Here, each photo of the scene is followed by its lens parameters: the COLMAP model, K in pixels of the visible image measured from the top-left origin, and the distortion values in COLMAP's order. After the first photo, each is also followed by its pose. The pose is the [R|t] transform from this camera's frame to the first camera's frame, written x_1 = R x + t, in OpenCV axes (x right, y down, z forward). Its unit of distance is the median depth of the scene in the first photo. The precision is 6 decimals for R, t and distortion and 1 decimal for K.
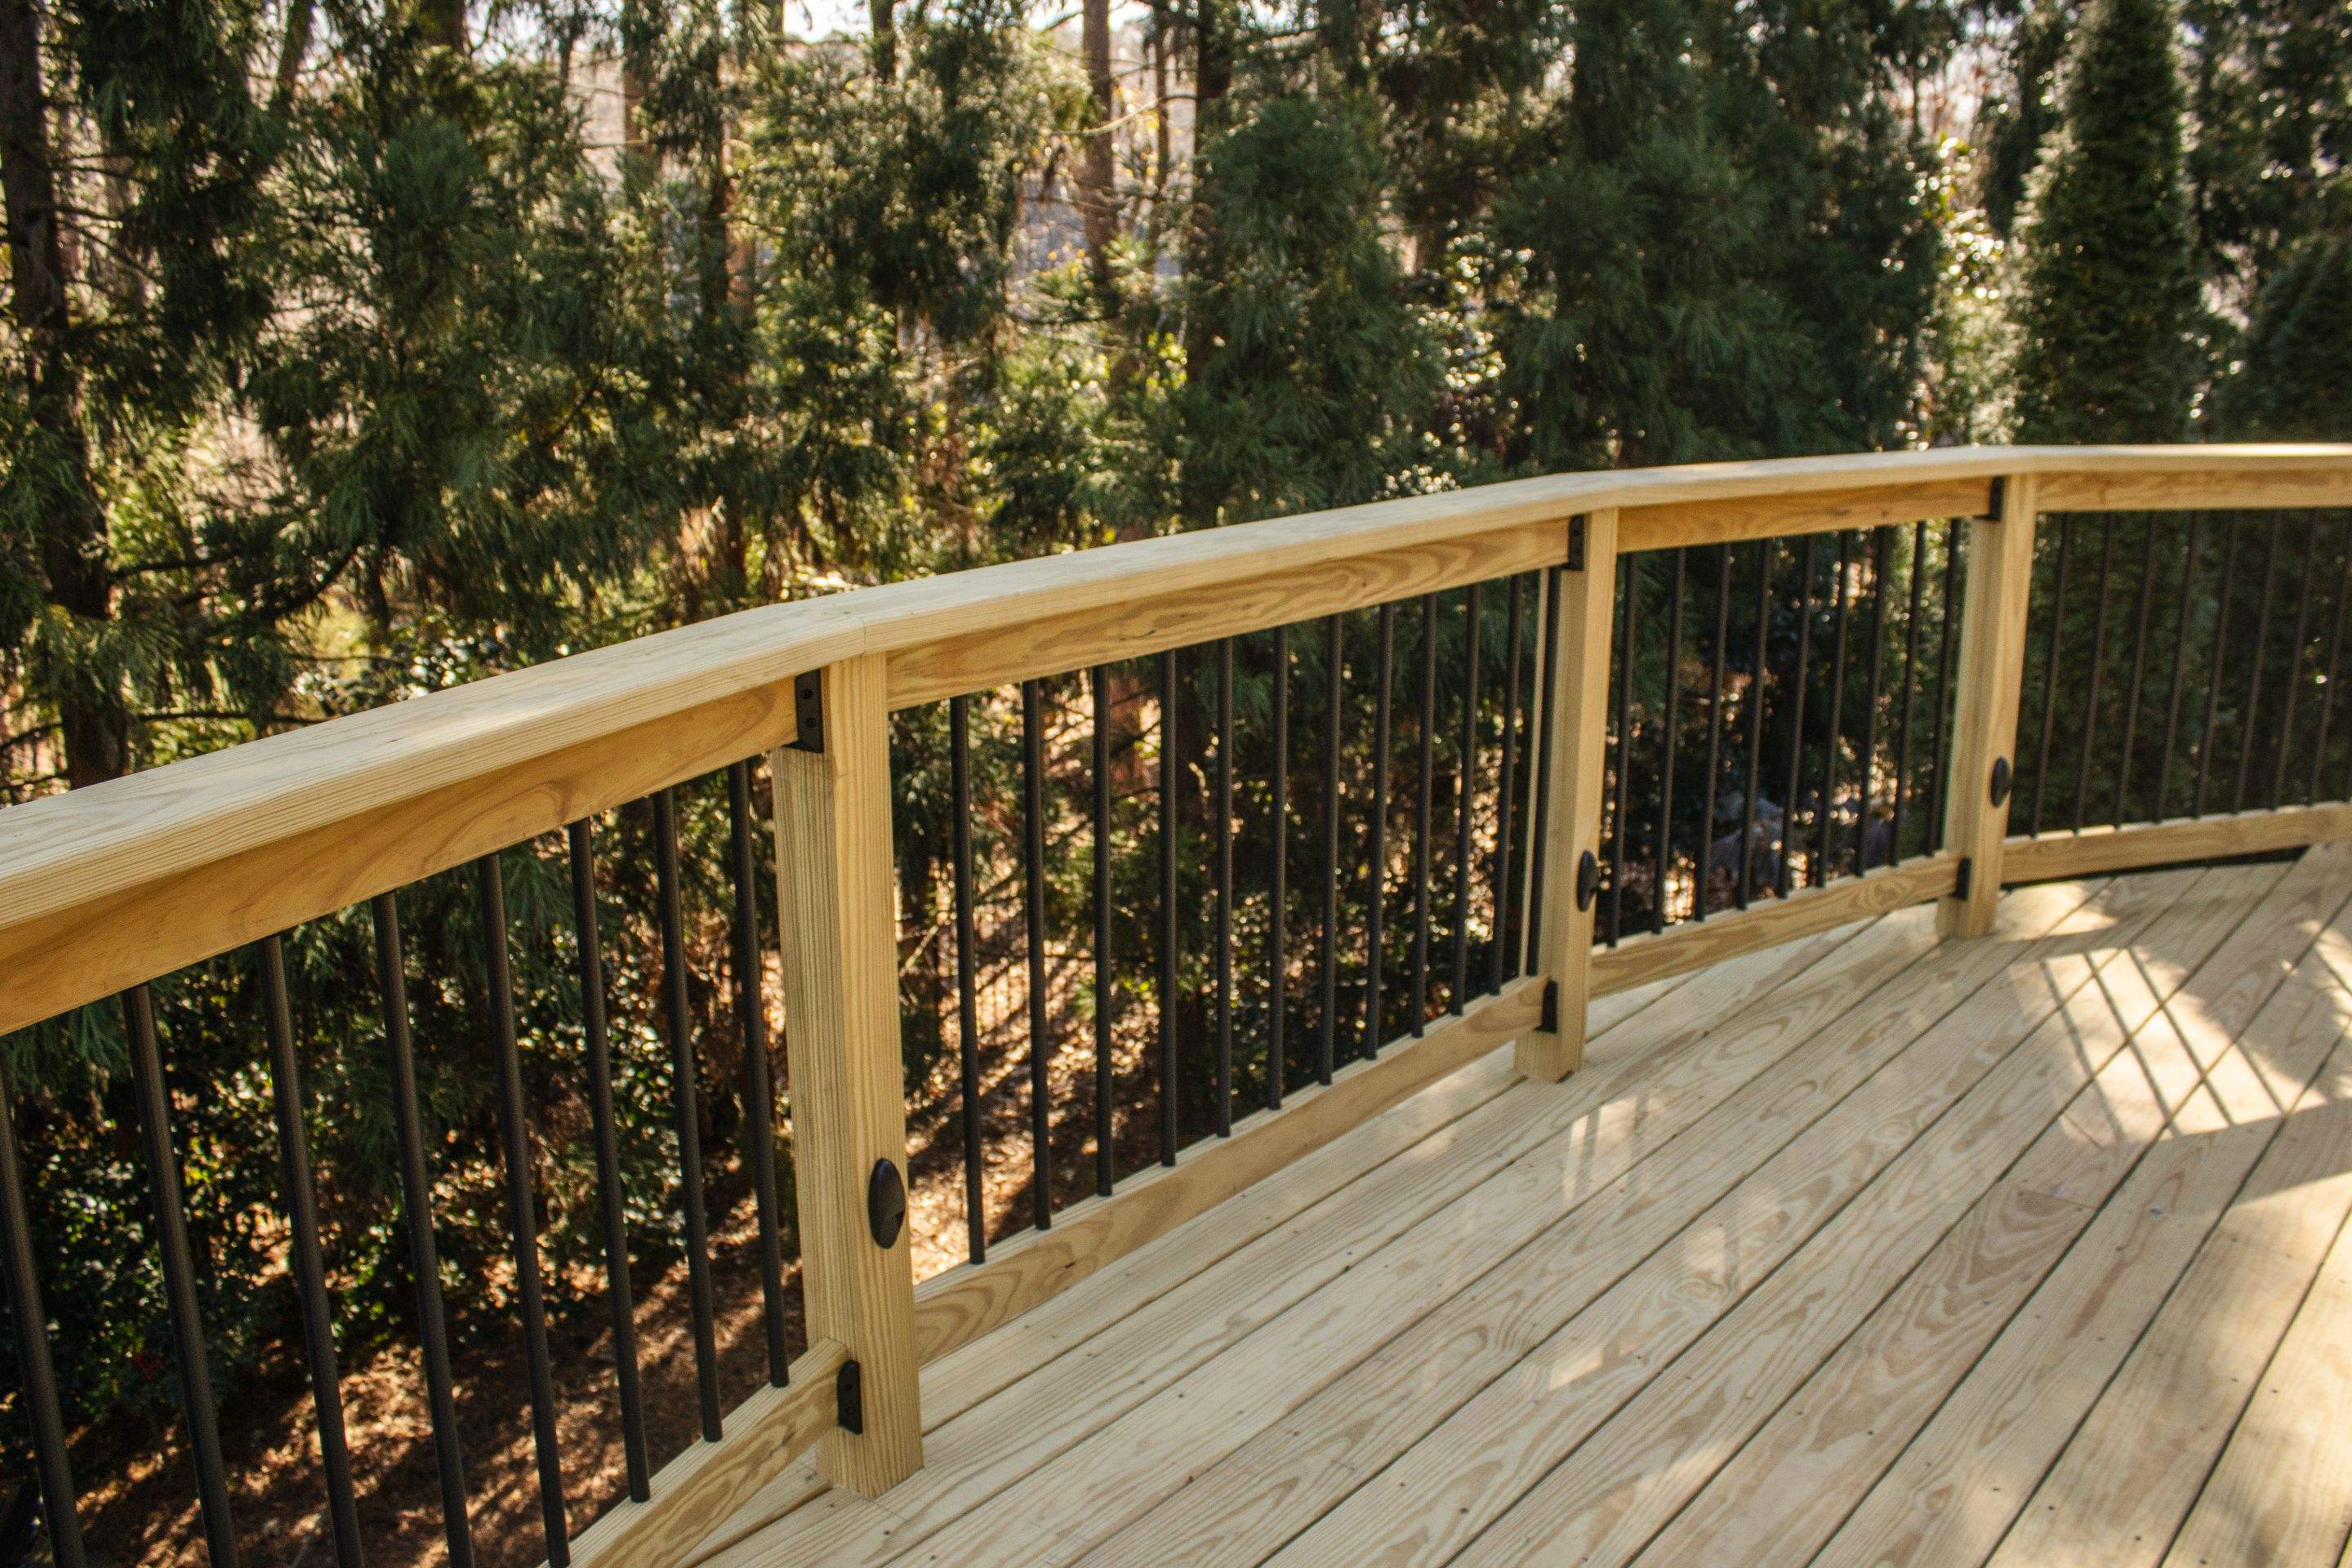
lens RADIAL K [[2109.0, 0, 1168.4], [0, 2109.0, 763.8], [0, 0, 1]] dist [-0.166022, 0.154954]
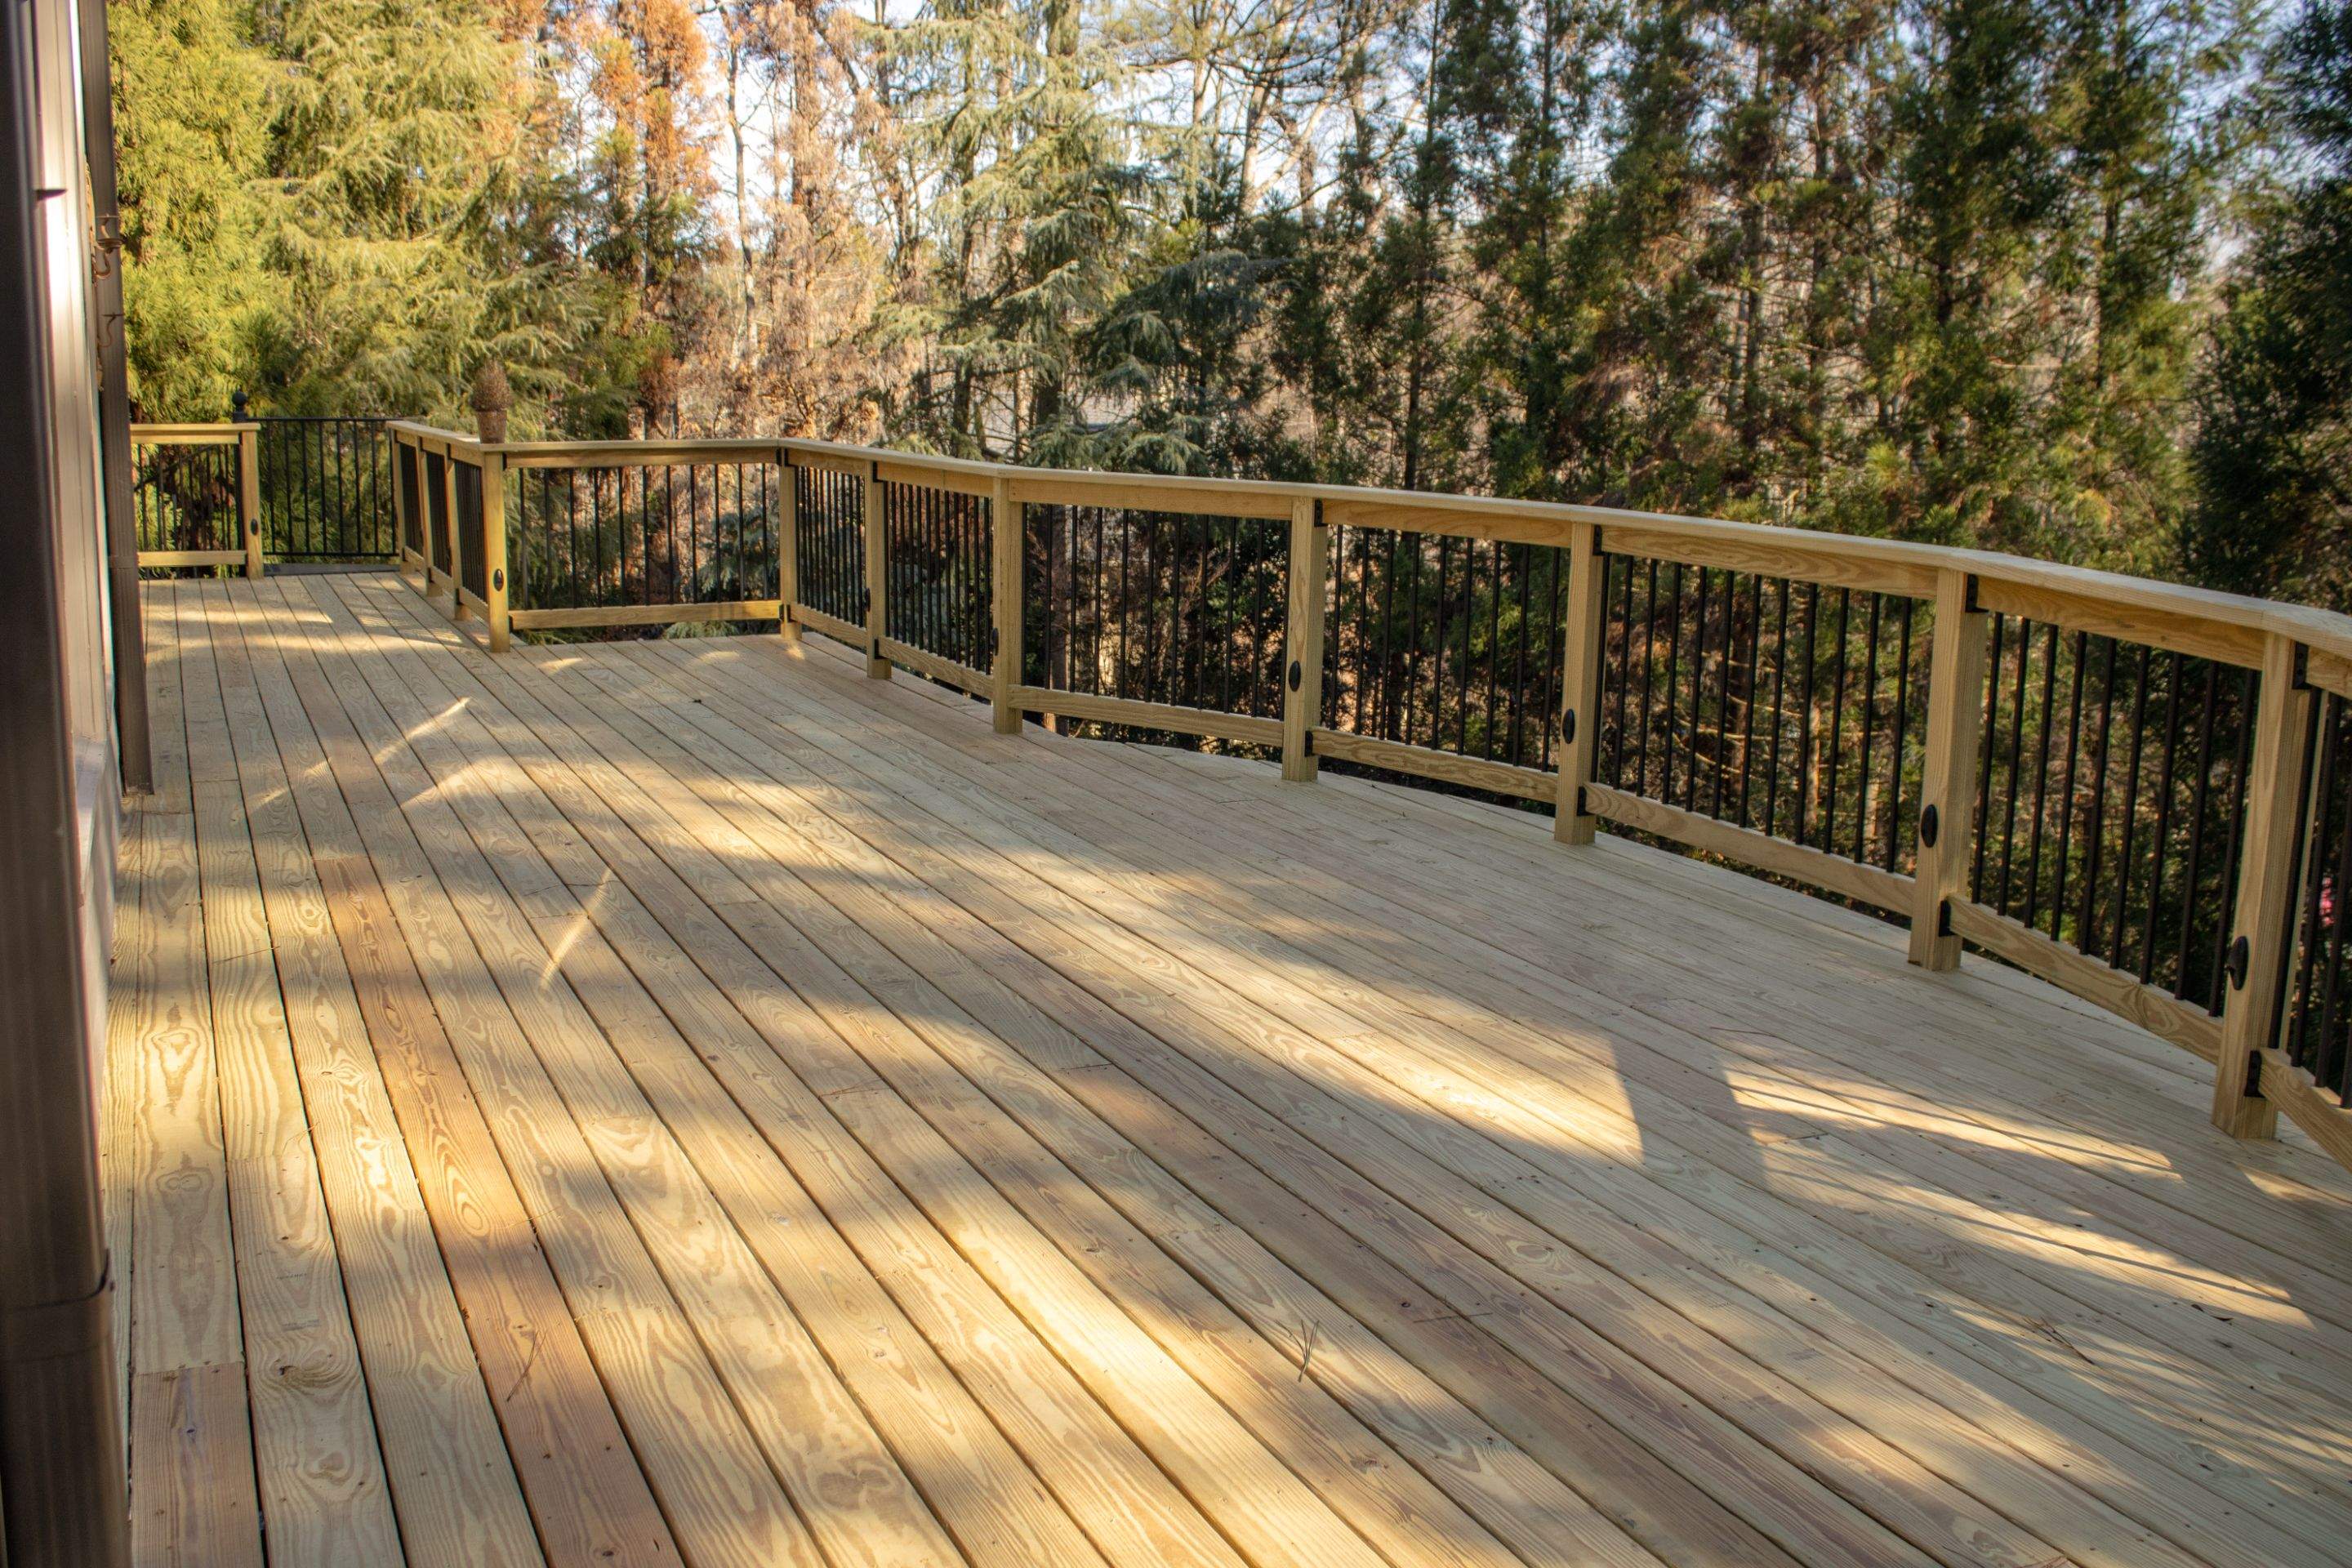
lens RADIAL K [[2343.9, 0, 1176.0], [0, 2343.9, 784.0], [0, 0, 1]] dist [-0.151241, 0.189352]
pose [[-0.453038, 0.133129, -0.881495, 1.484765], [-0.249951, 0.930159, 0.268939, -0.216422], [0.855734, 0.342170, -0.388122, 0.949850]]
